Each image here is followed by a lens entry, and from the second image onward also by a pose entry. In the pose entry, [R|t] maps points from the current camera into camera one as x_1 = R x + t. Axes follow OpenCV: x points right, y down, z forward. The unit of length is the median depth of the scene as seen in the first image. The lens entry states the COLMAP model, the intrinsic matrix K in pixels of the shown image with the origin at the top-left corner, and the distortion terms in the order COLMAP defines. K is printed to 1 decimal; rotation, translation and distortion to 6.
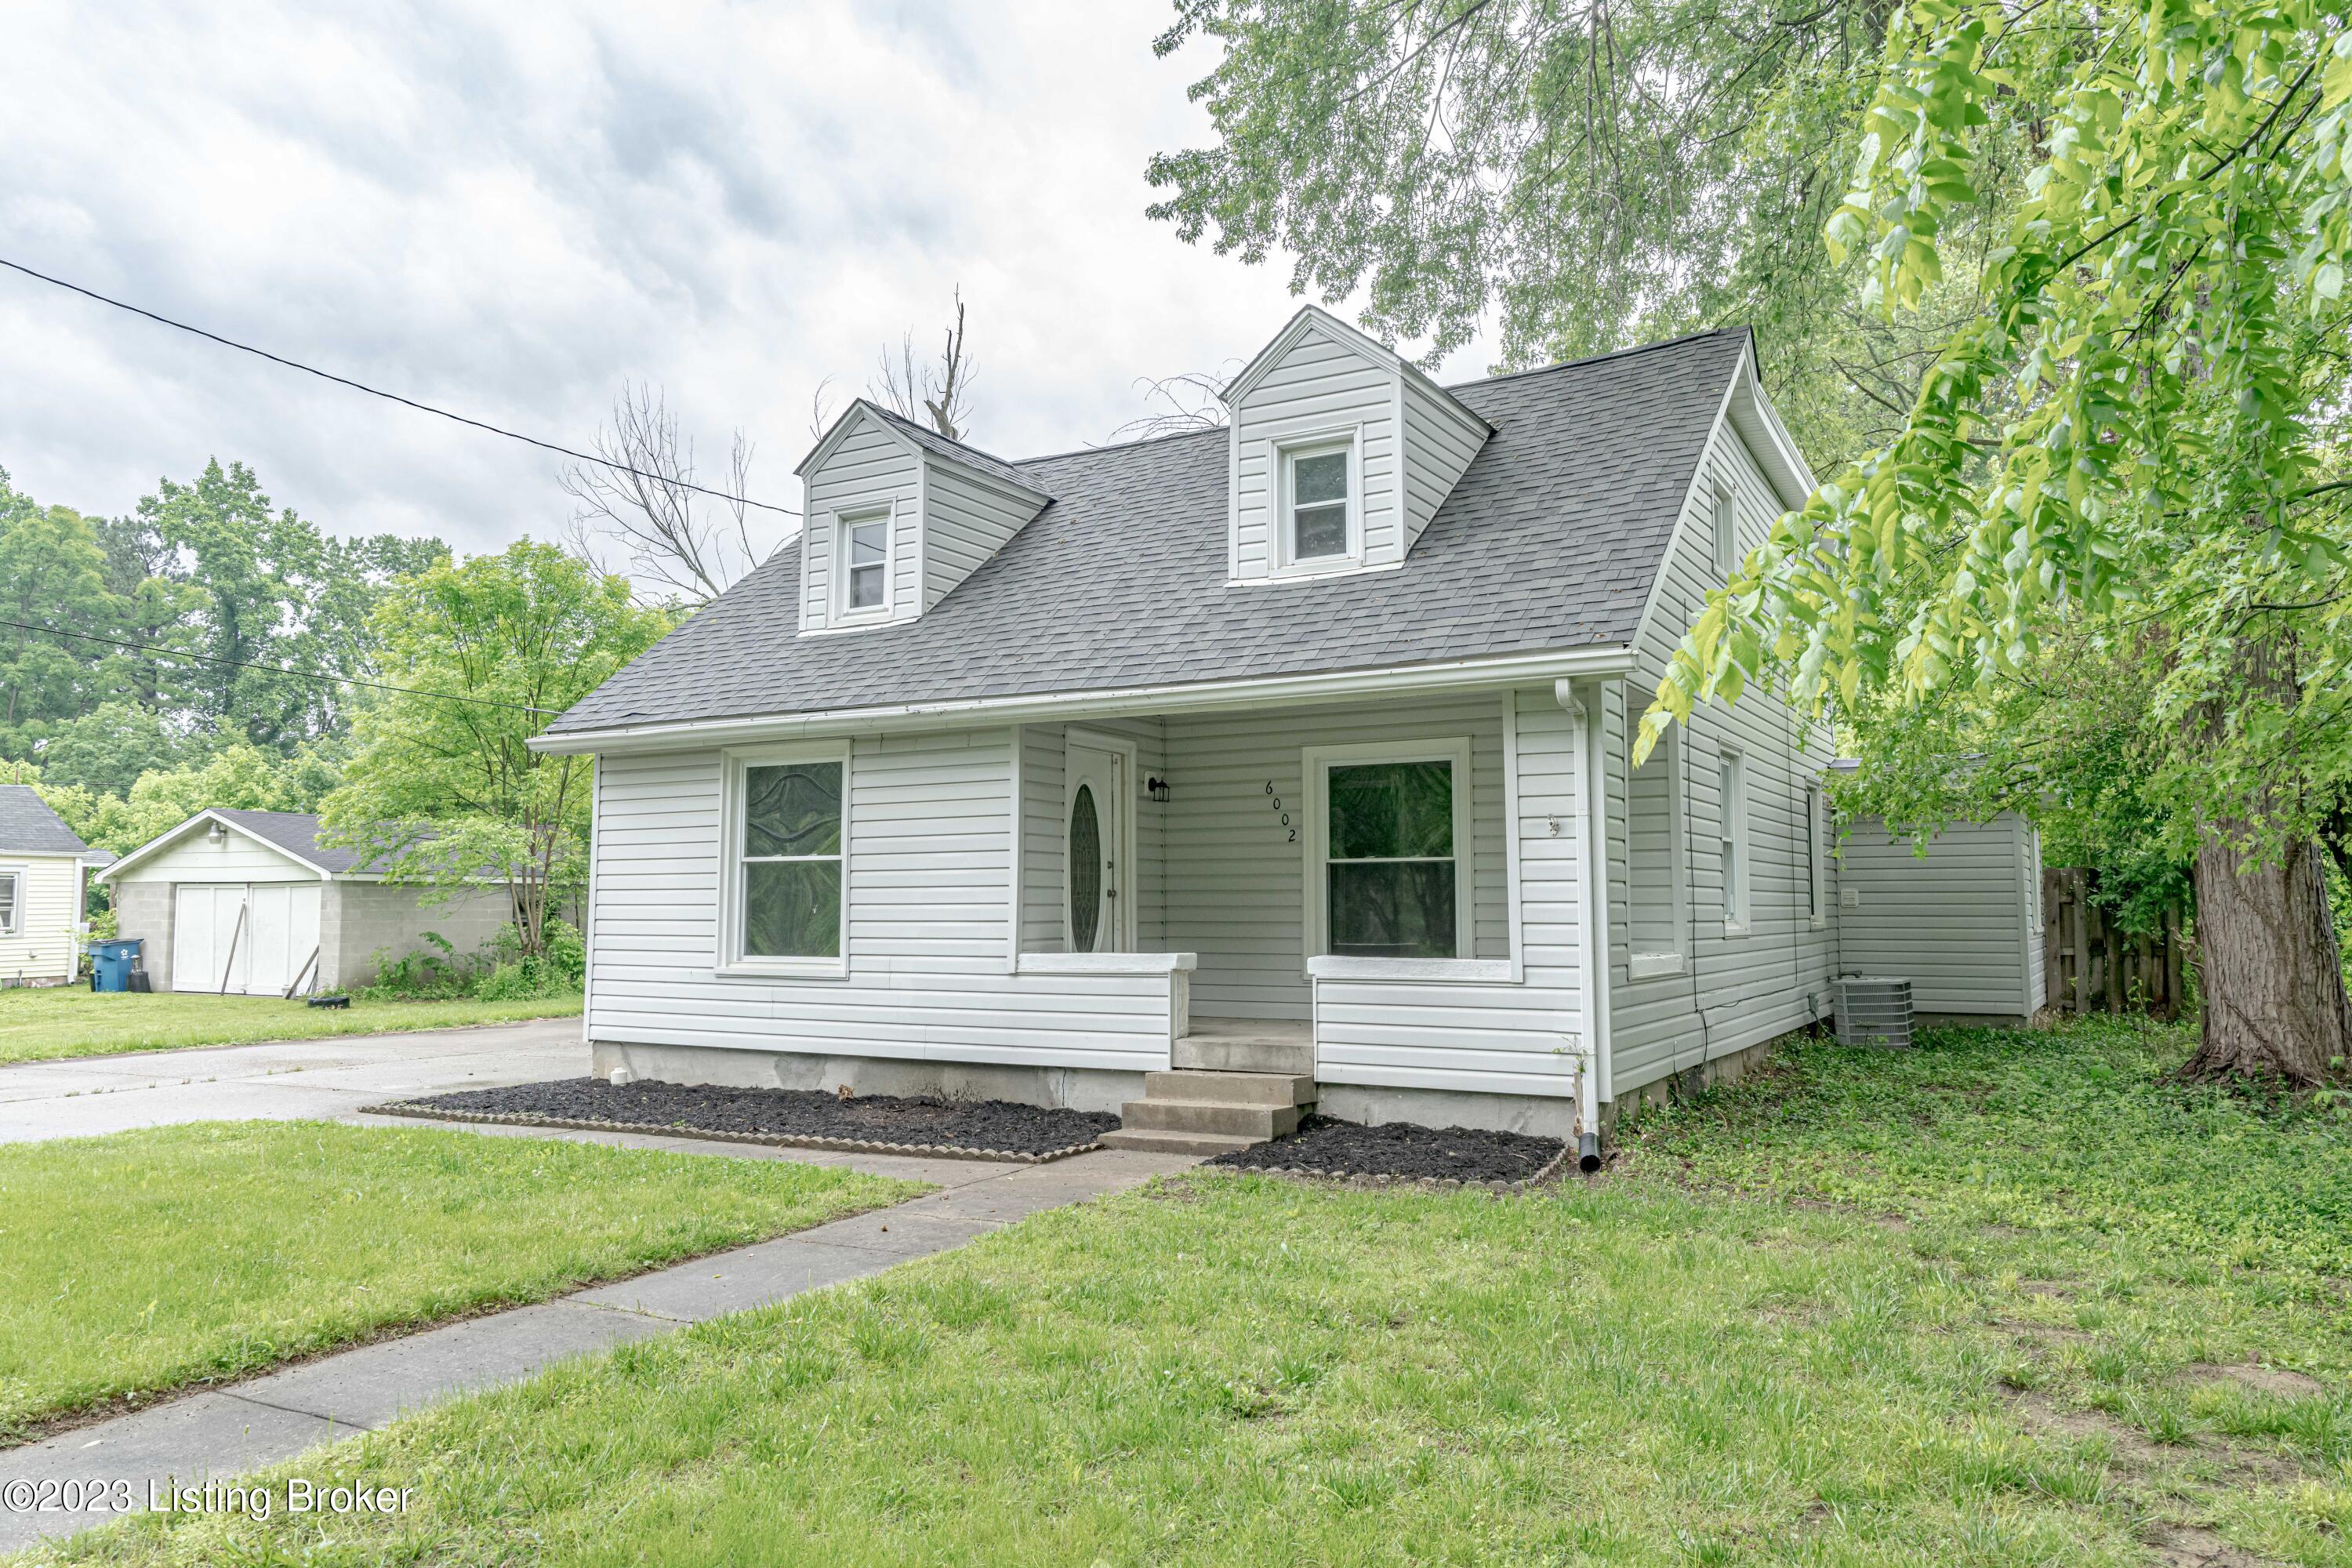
lens RADIAL K [[1640.3, 0, 1119.5], [0, 1640.3, 753.9], [0, 0, 1]] dist [0.002227, 0.002375]
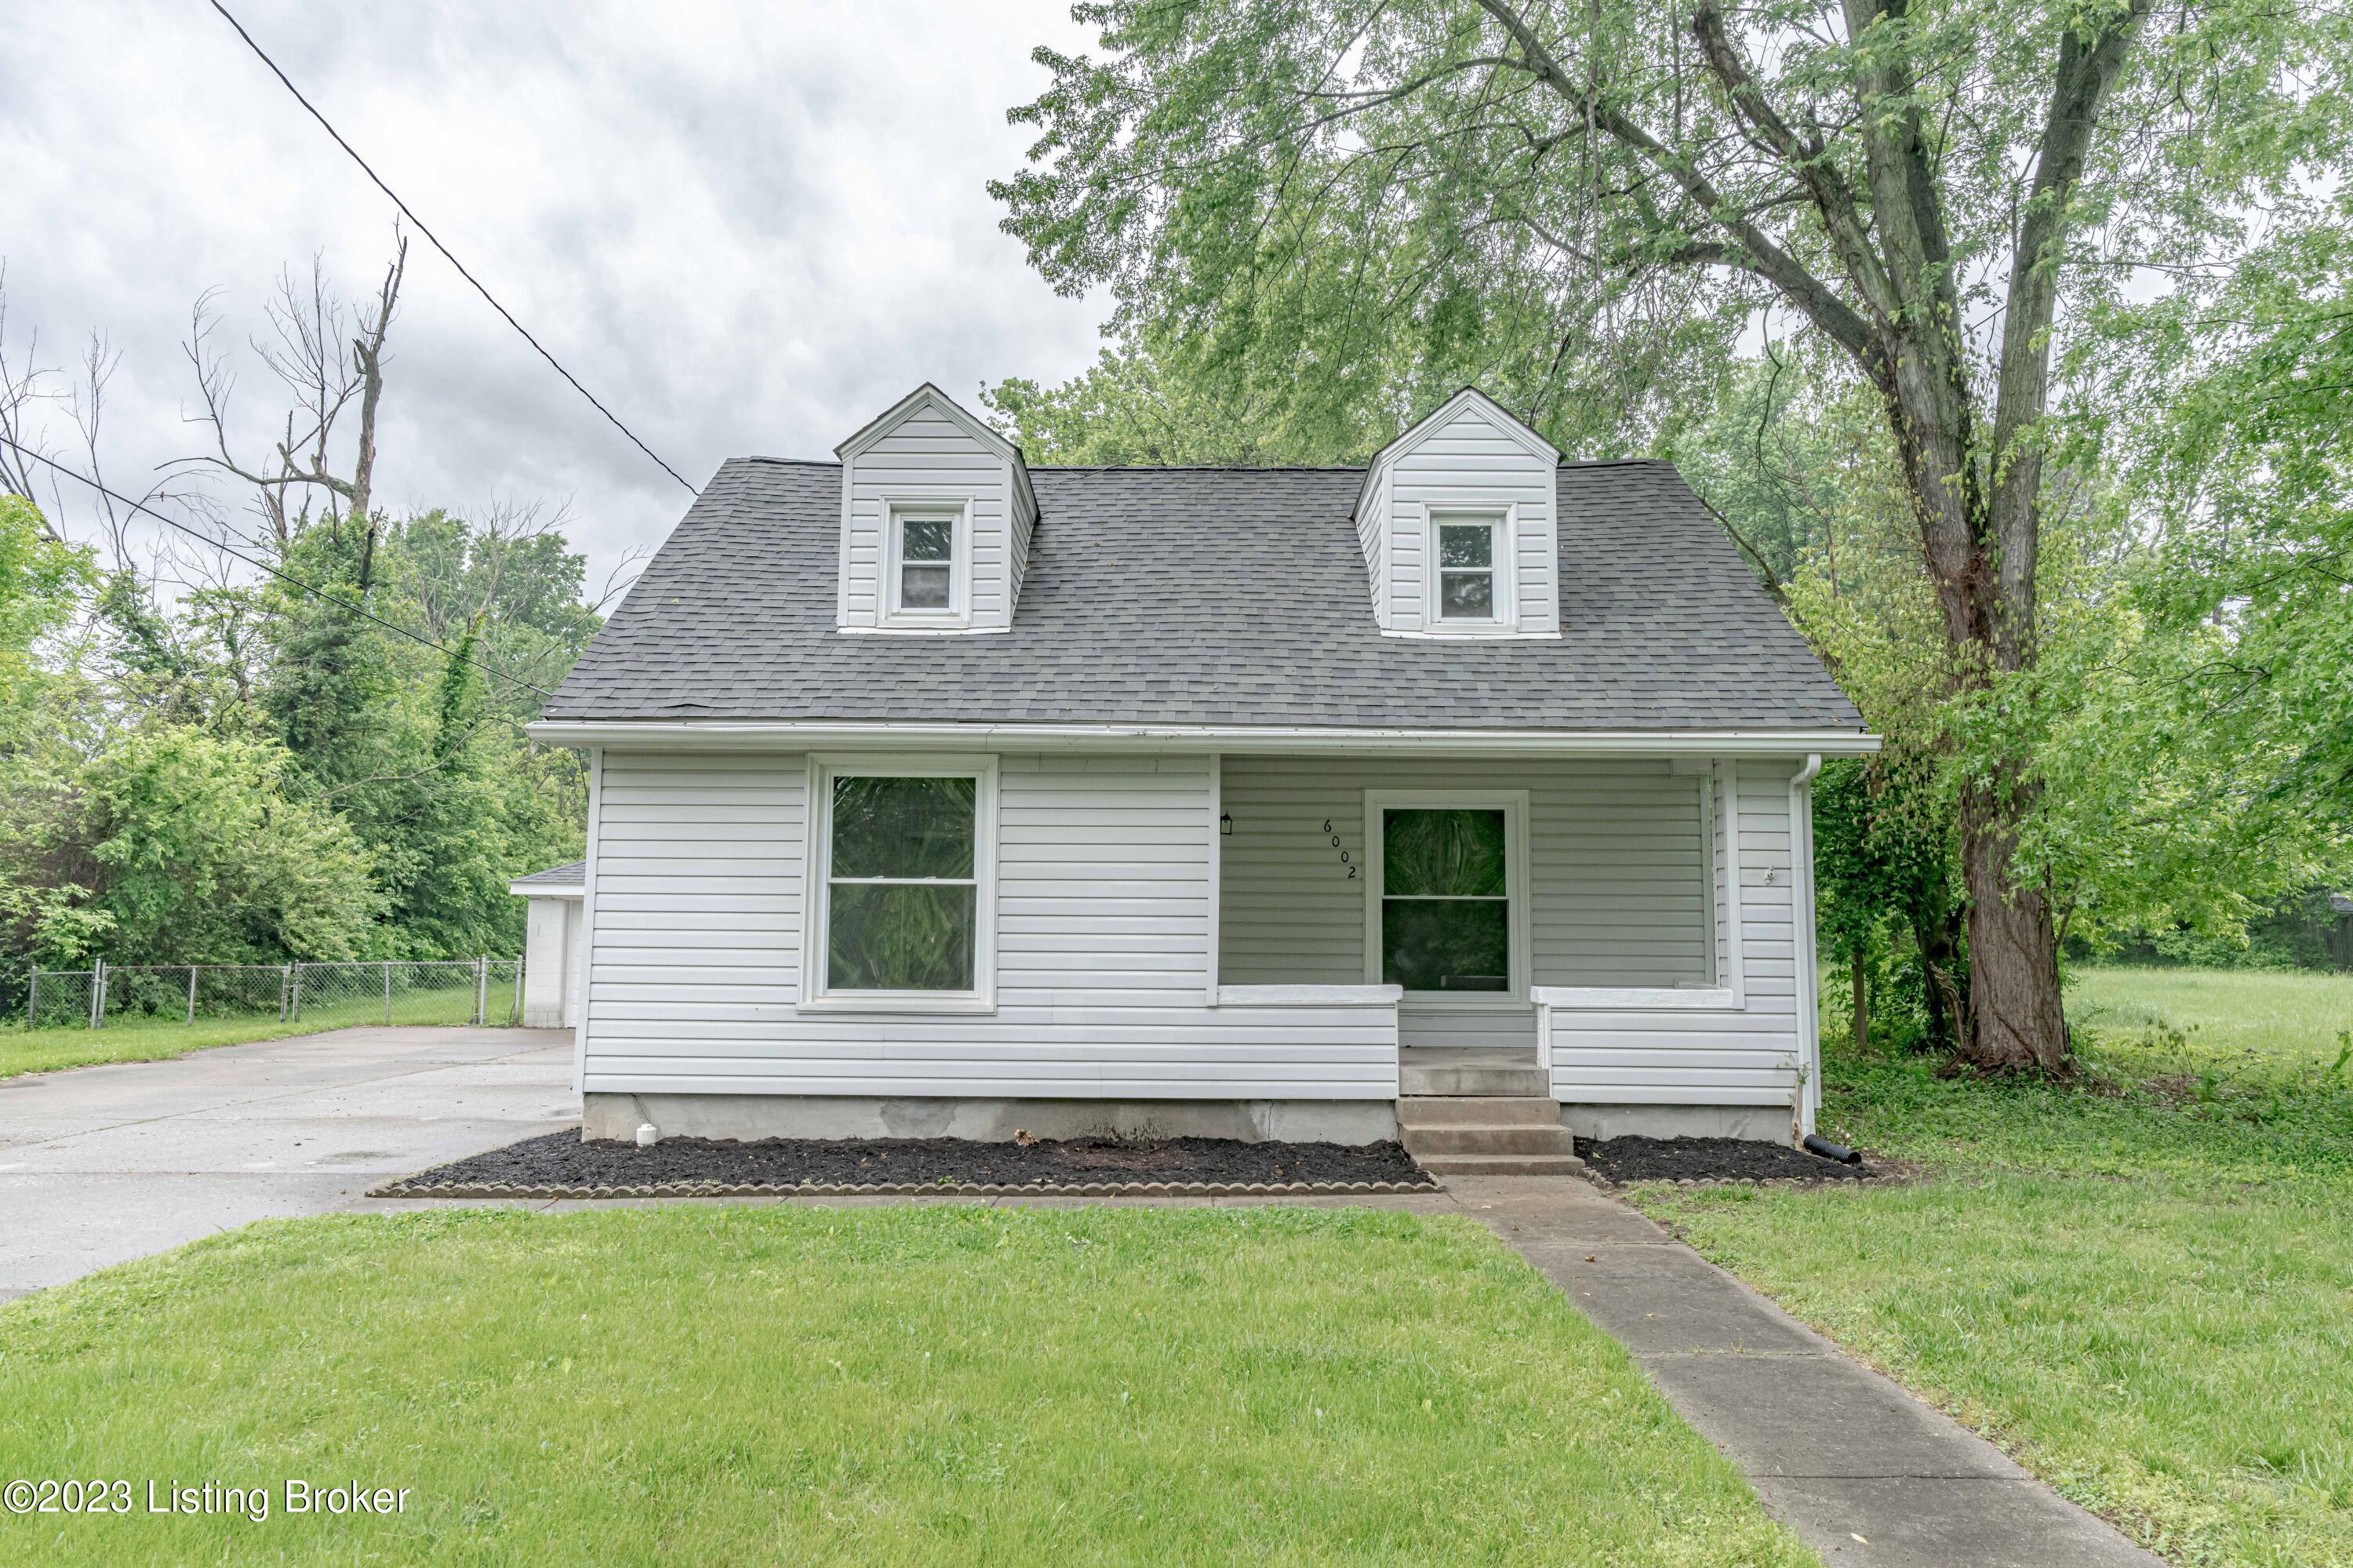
lens RADIAL K [[1641.1, 0, 1121.2], [0, 1641.1, 753.1], [0, 0, 1]] dist [0.002227, 0.002375]
pose [[0.862360, 0.065738, 0.502009, -0.590132], [-0.058193, 0.997833, -0.030700, 0.015145], [-0.502939, -0.002739, 0.864317, 0.169430]]
